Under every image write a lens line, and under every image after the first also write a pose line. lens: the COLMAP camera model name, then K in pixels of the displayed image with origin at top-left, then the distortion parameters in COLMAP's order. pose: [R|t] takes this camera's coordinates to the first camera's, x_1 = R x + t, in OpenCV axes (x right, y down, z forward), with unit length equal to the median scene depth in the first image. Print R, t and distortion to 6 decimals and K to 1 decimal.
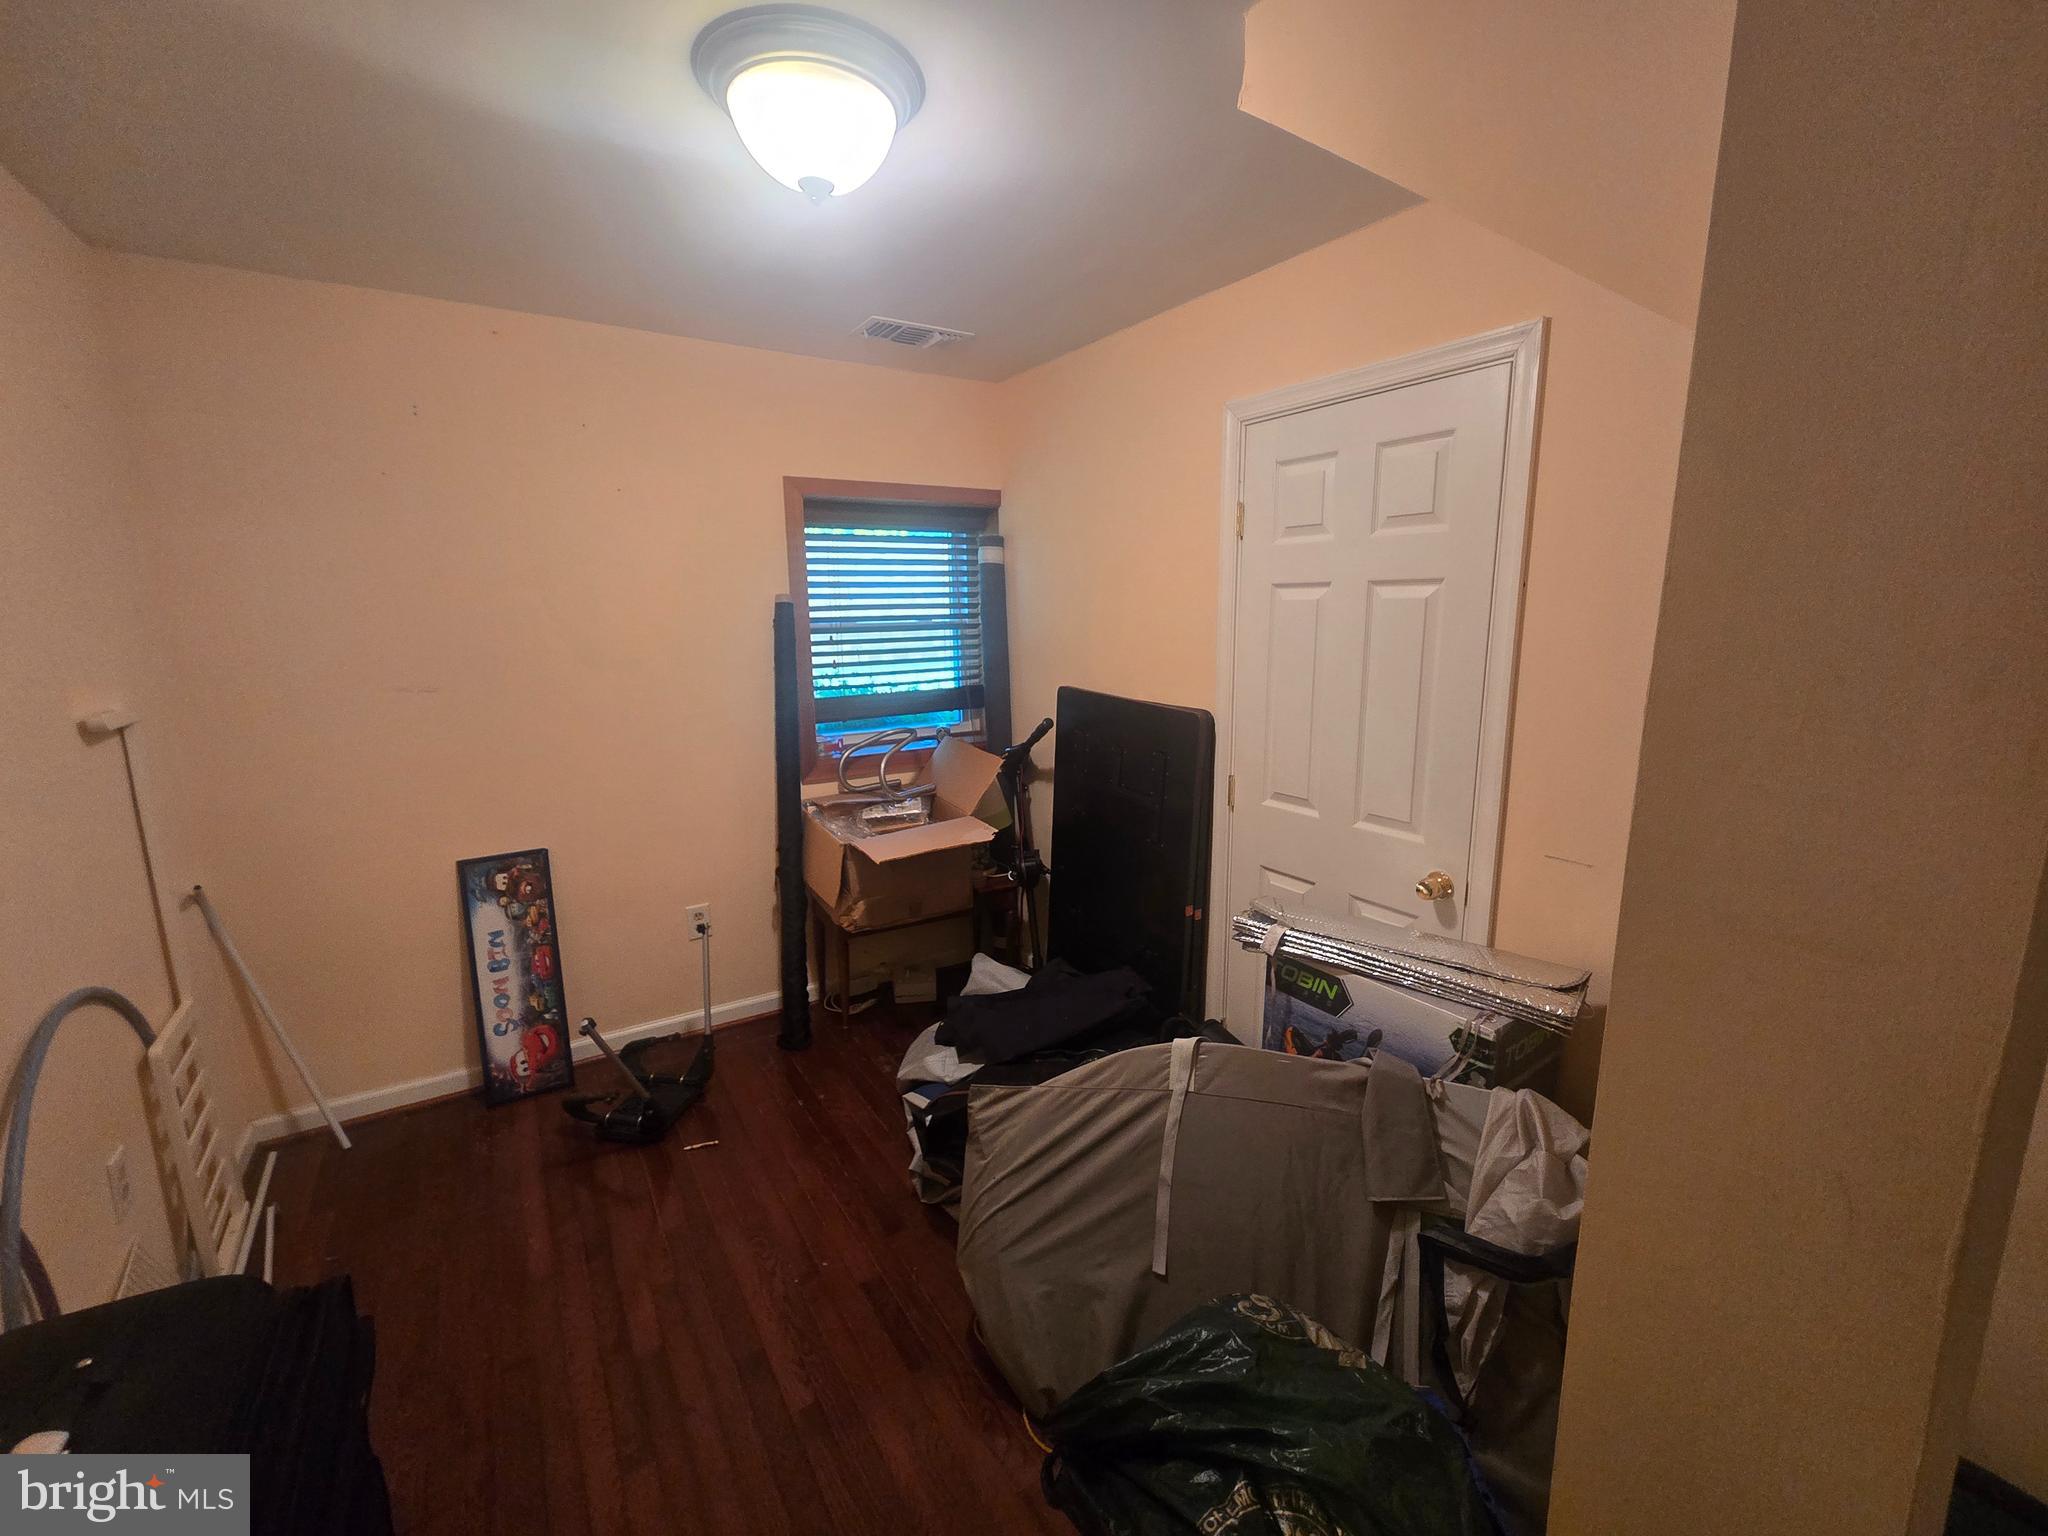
lens RADIAL K [[859.8, 0, 1023.6], [0, 859.8, 761.5], [0, 0, 1]] dist [0.001896, 0.000568]
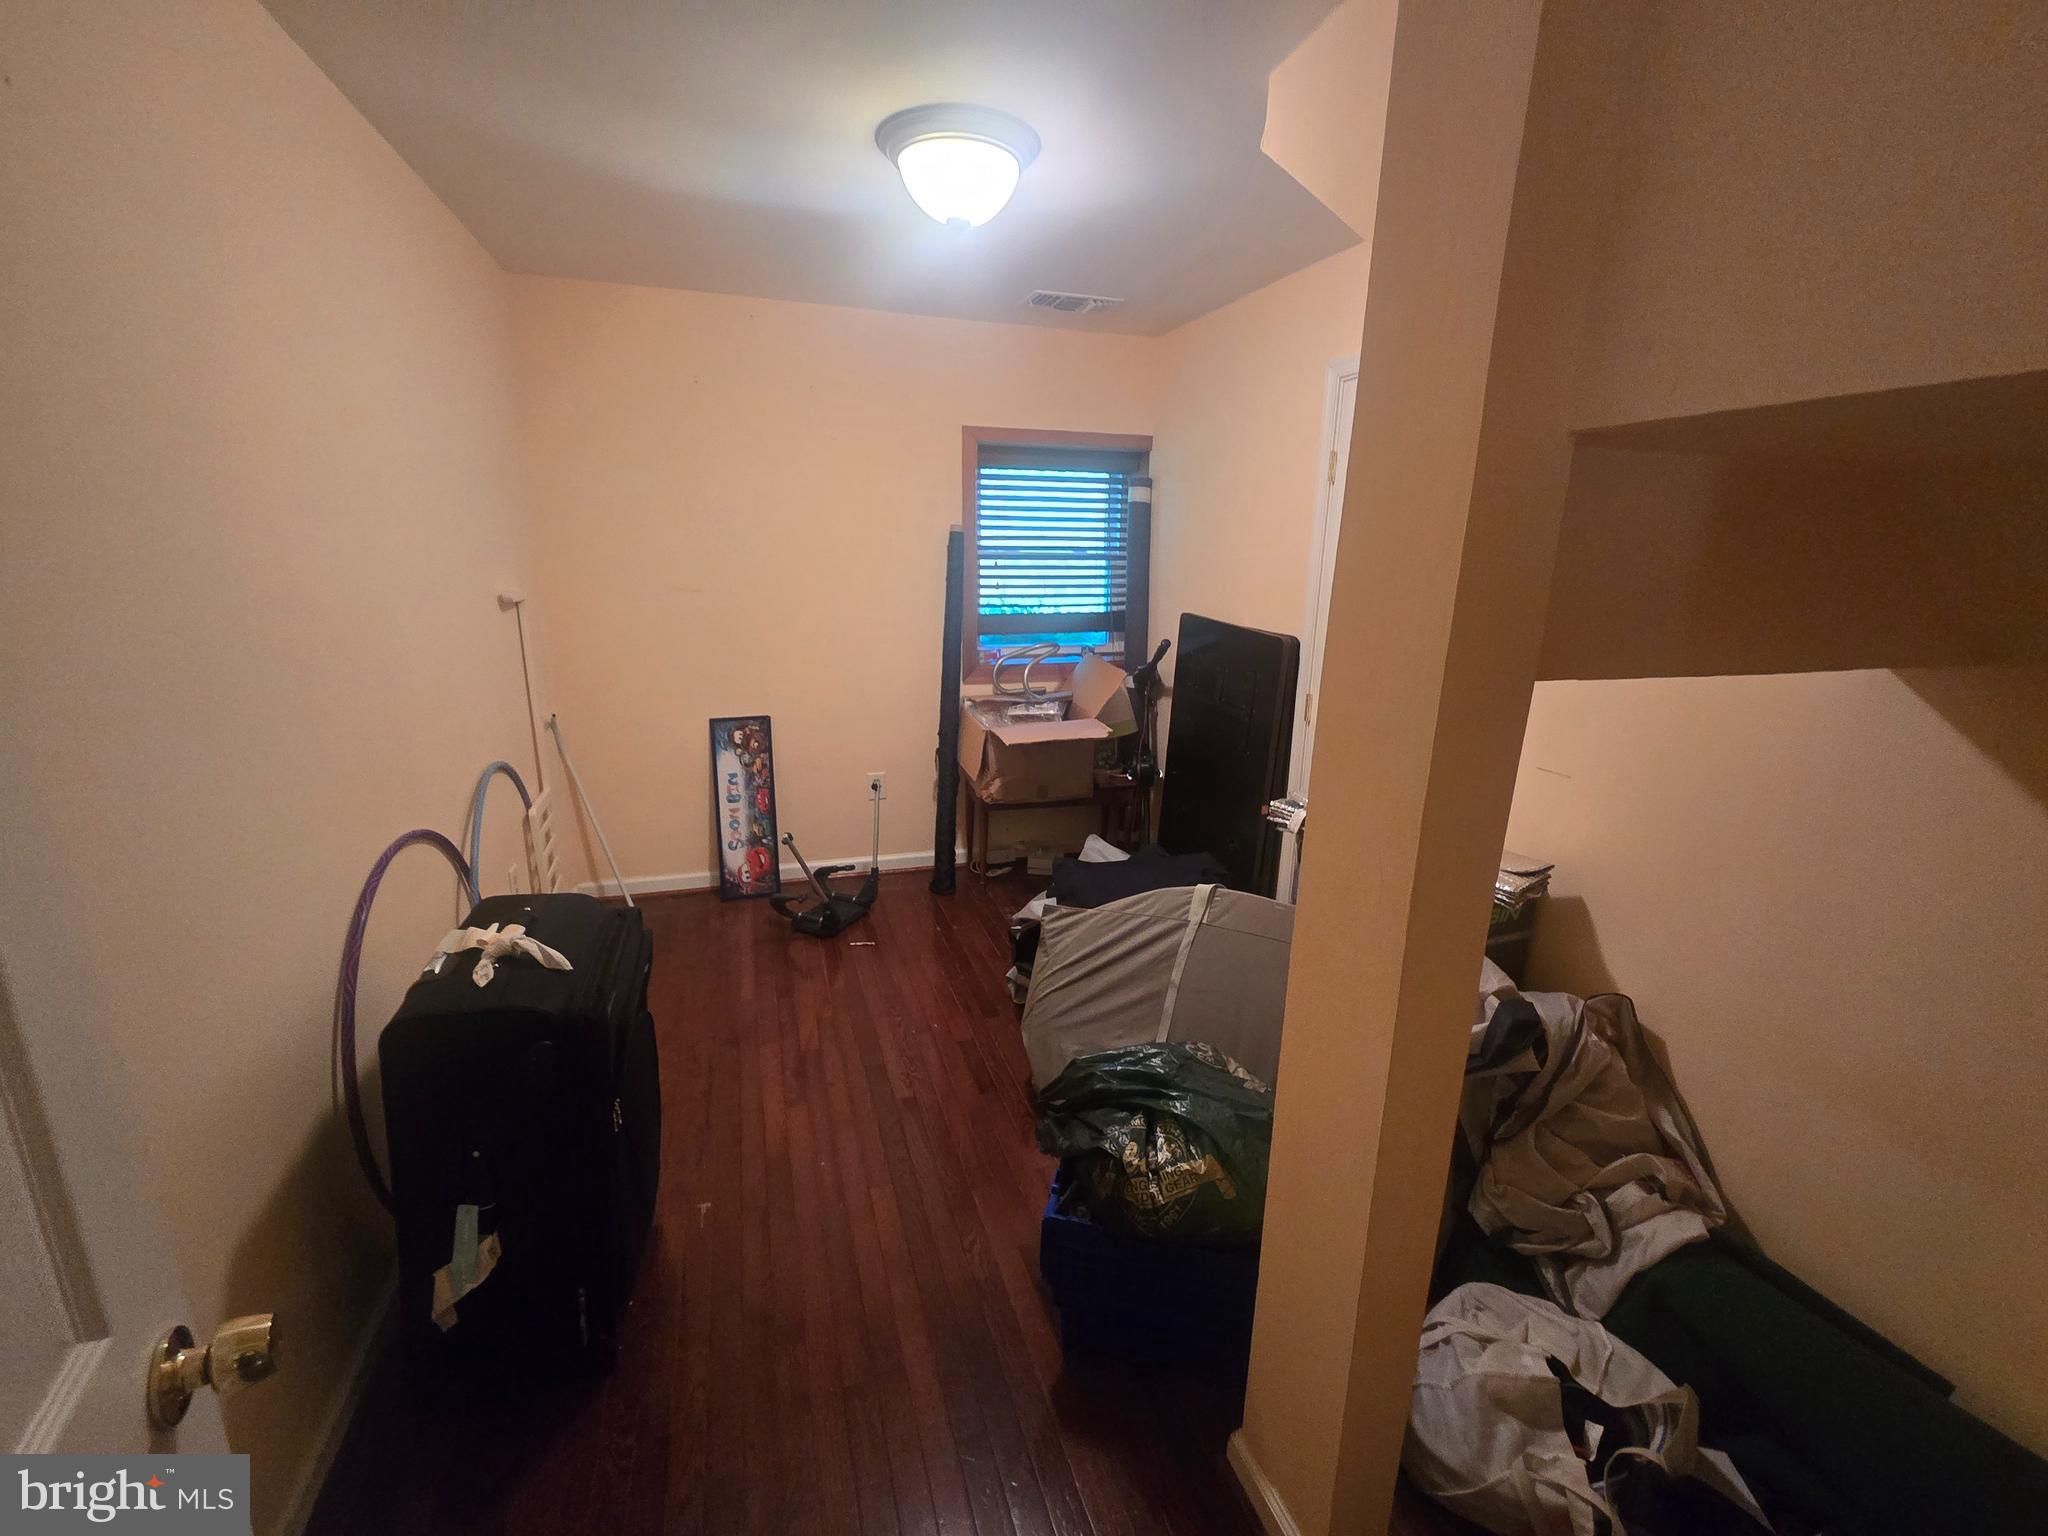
lens RADIAL K [[859.8, 0, 1023.6], [0, 859.8, 761.5], [0, 0, 1]] dist [0.001896, 0.000568]
pose [[0.968424, 0.087906, -0.233296, 0.137745], [-0.071623, 0.994425, 0.077389, 0.041062], [0.238798, -0.058236, 0.969321, -0.192314]]
